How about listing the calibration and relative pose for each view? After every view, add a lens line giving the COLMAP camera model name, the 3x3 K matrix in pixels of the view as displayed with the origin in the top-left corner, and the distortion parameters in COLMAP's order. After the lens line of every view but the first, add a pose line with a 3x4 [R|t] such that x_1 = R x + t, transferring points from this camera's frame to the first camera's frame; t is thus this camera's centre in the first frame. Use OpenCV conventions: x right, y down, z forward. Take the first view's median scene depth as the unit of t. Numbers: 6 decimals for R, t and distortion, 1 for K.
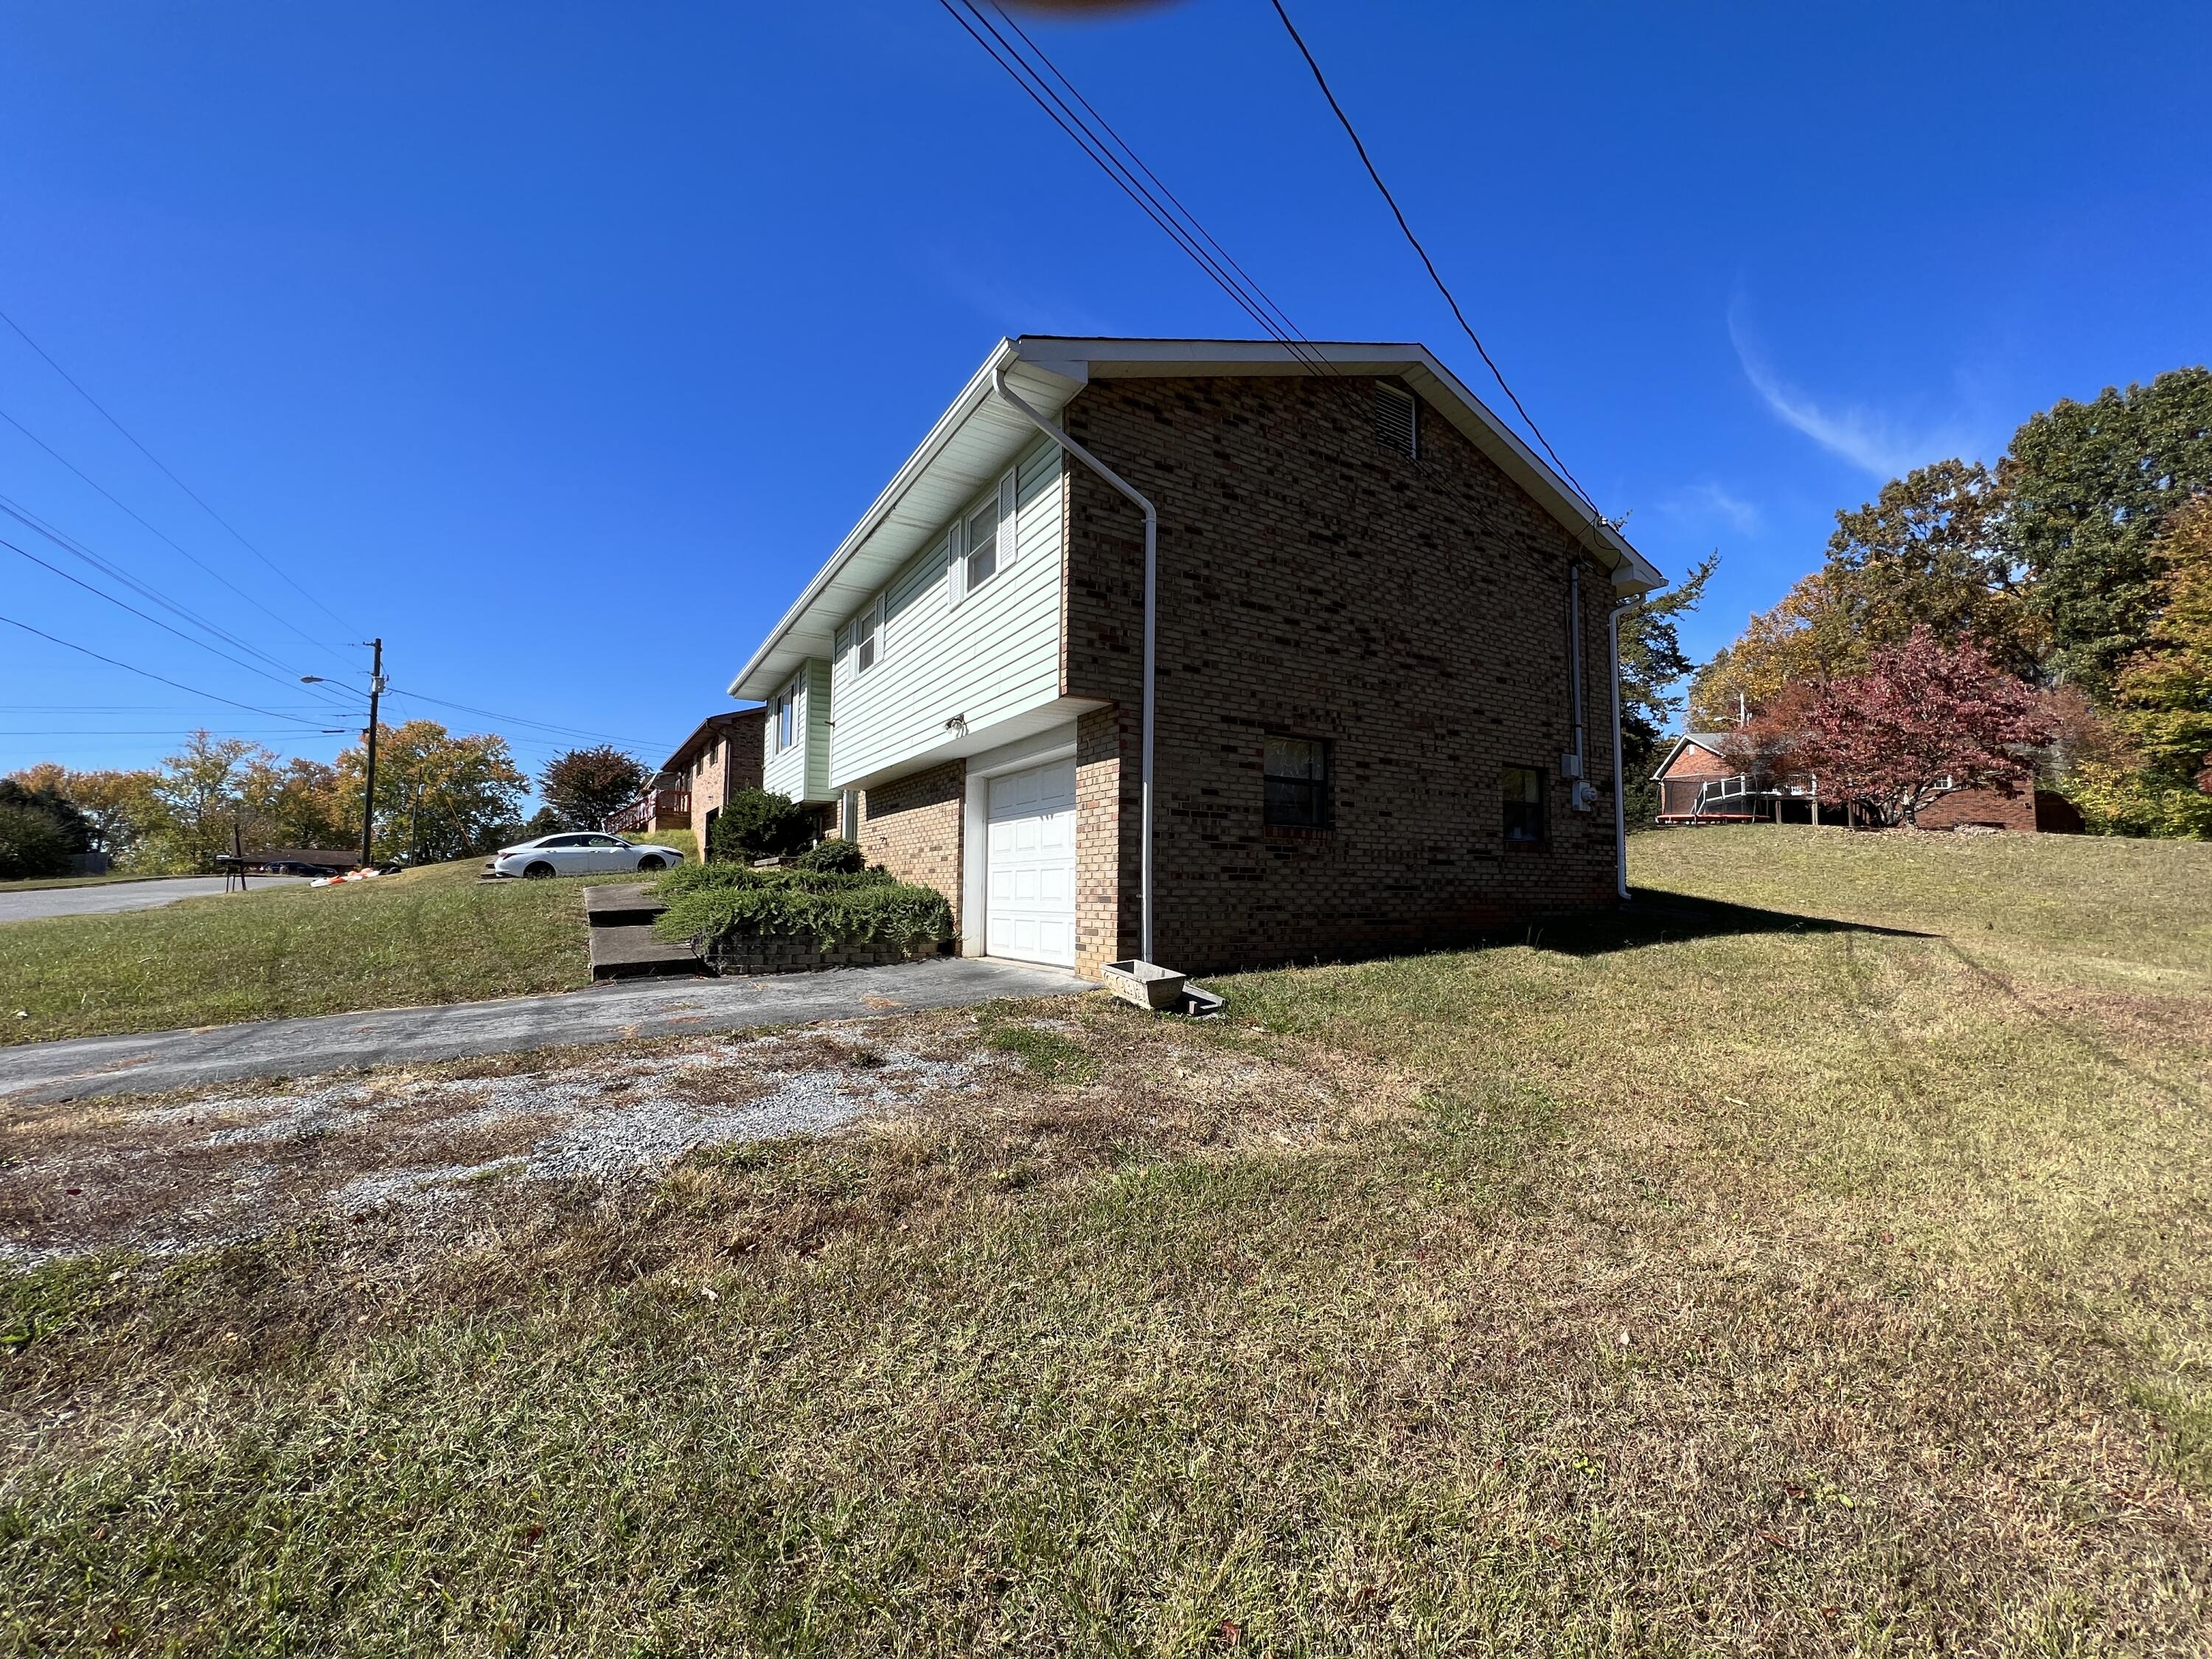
lens RADIAL K [[886.3, 0, 1105.9], [0, 886.3, 836.8], [0, 0, 1]] dist [0.000488, -0.000422]
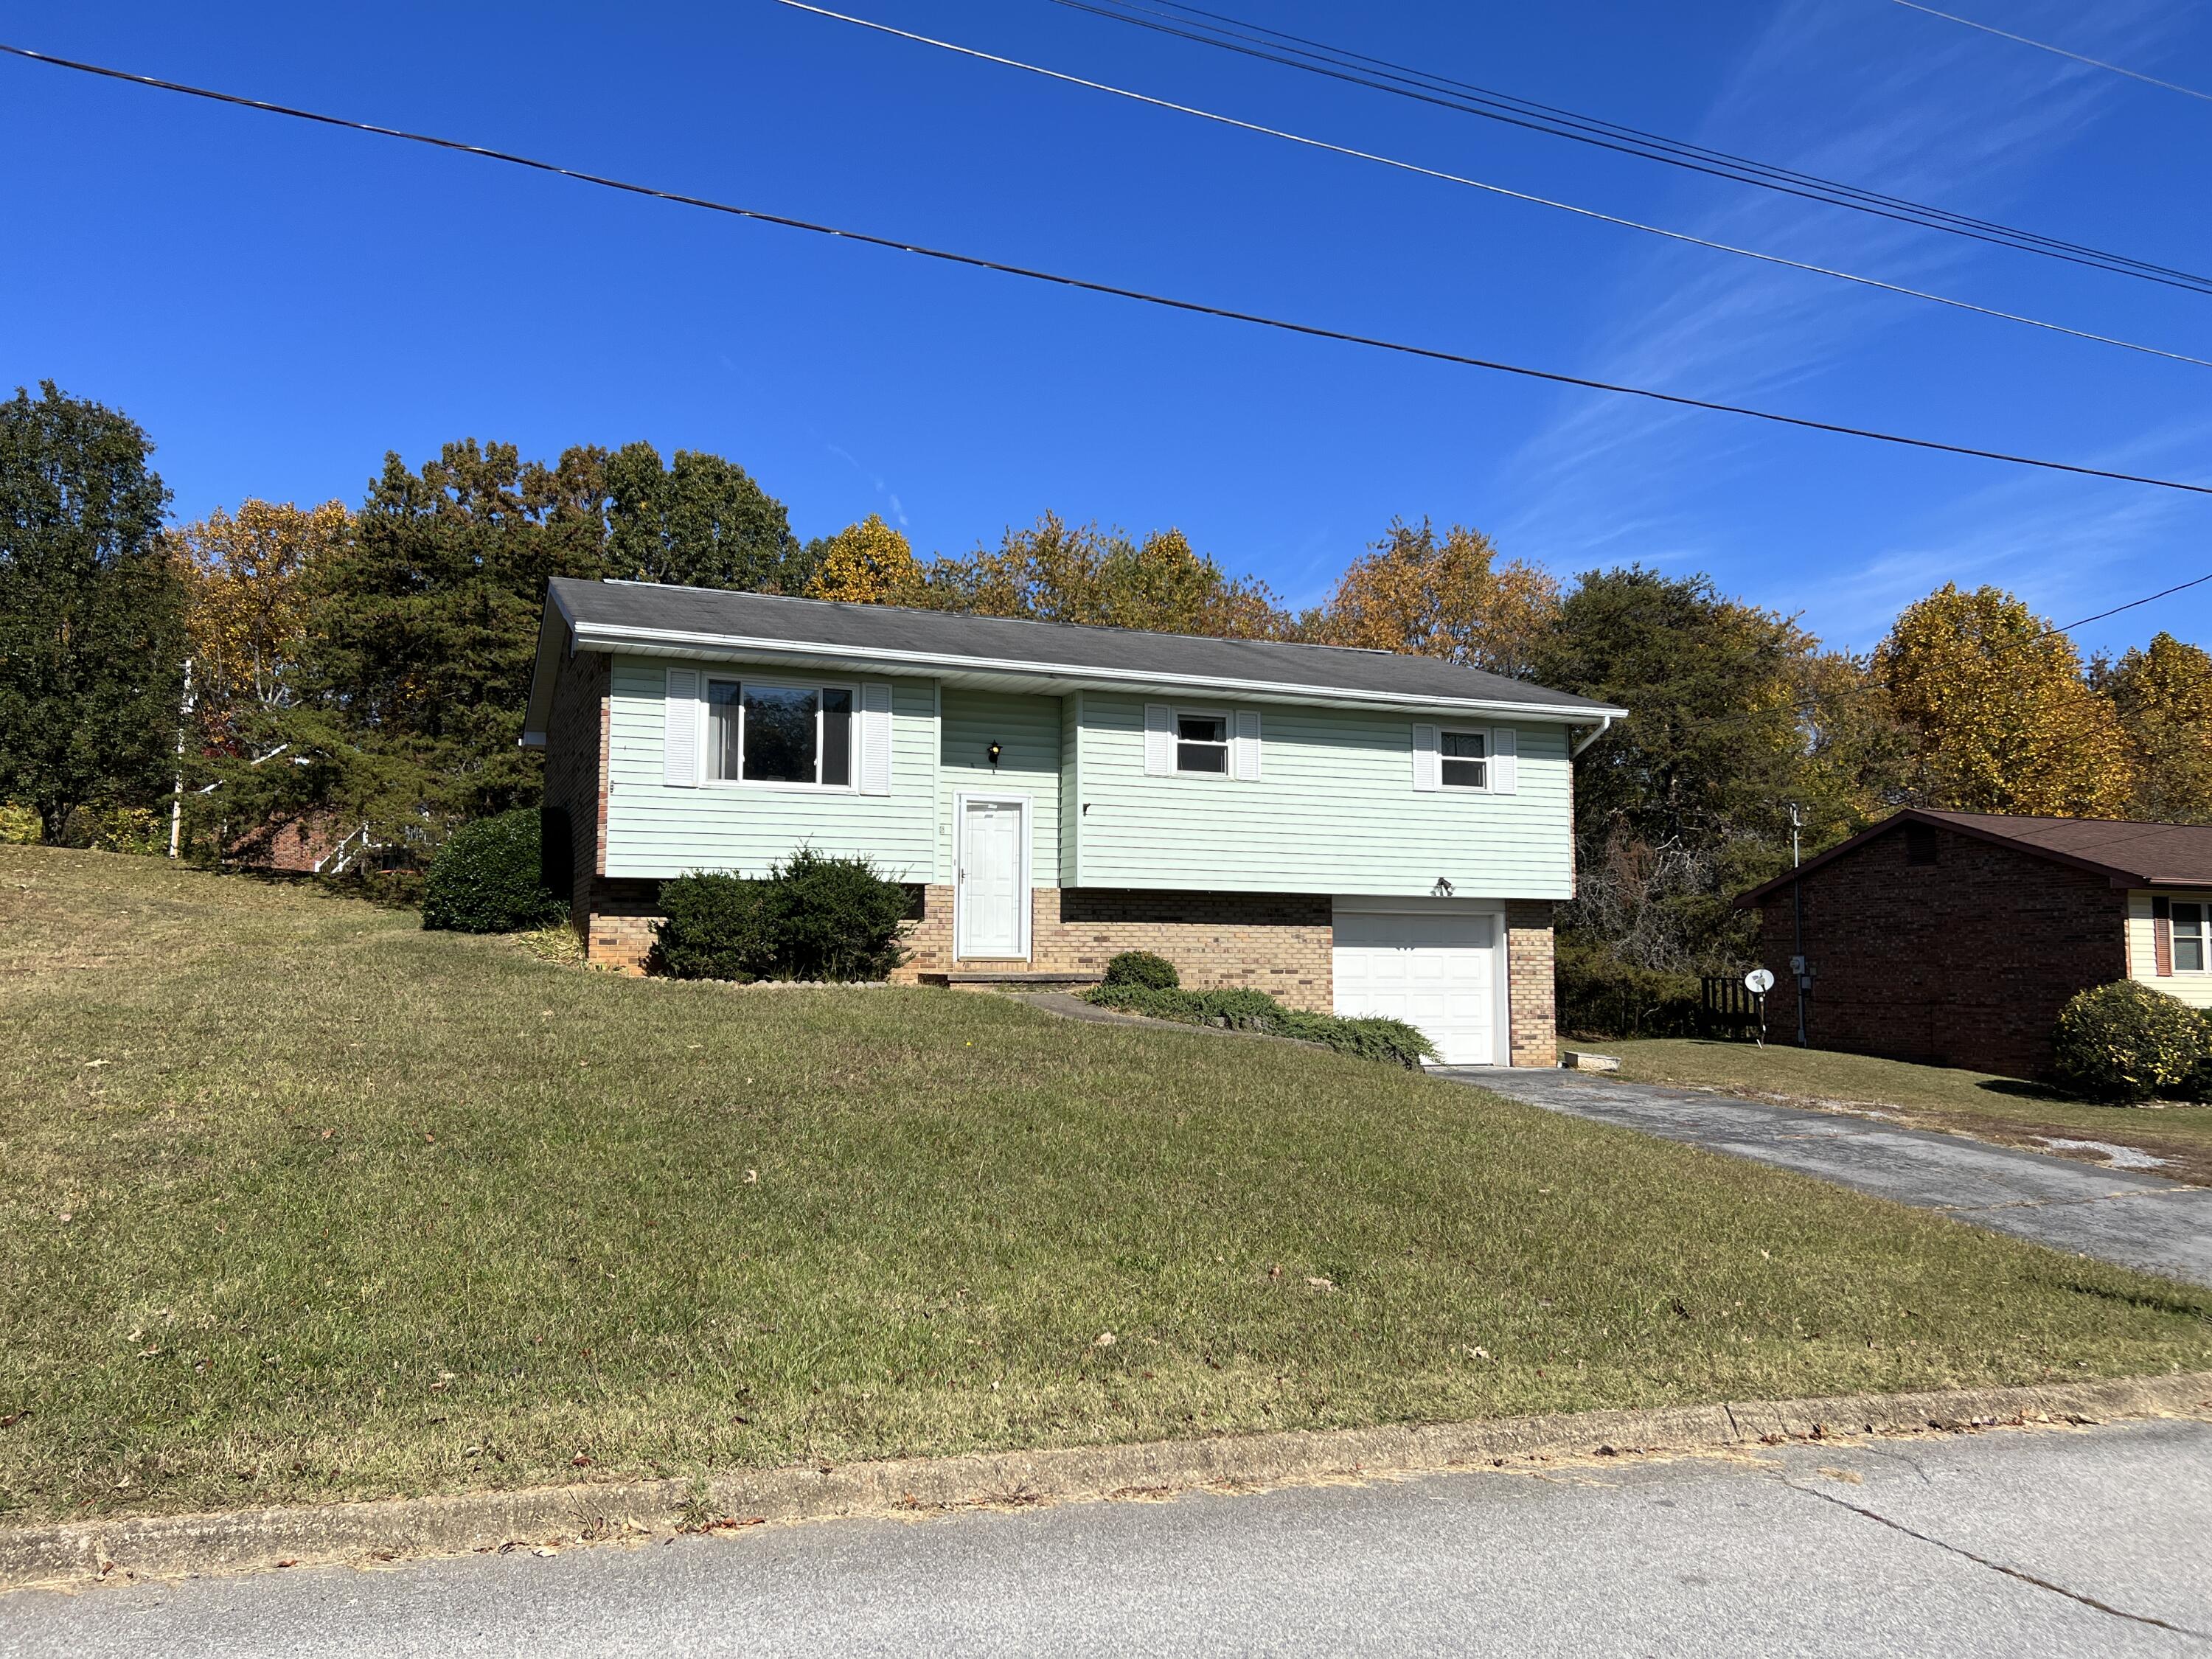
lens RADIAL K [[1664.8, 0, 1111.1], [0, 1664.8, 823.1], [0, 0, 1]] dist [0.060010, -0.061197]
pose [[0.138537, 0.079088, 0.987194, -3.012822], [-0.071674, 0.994993, -0.069655, -0.013596], [-0.987760, -0.061106, 0.143511, 1.272690]]
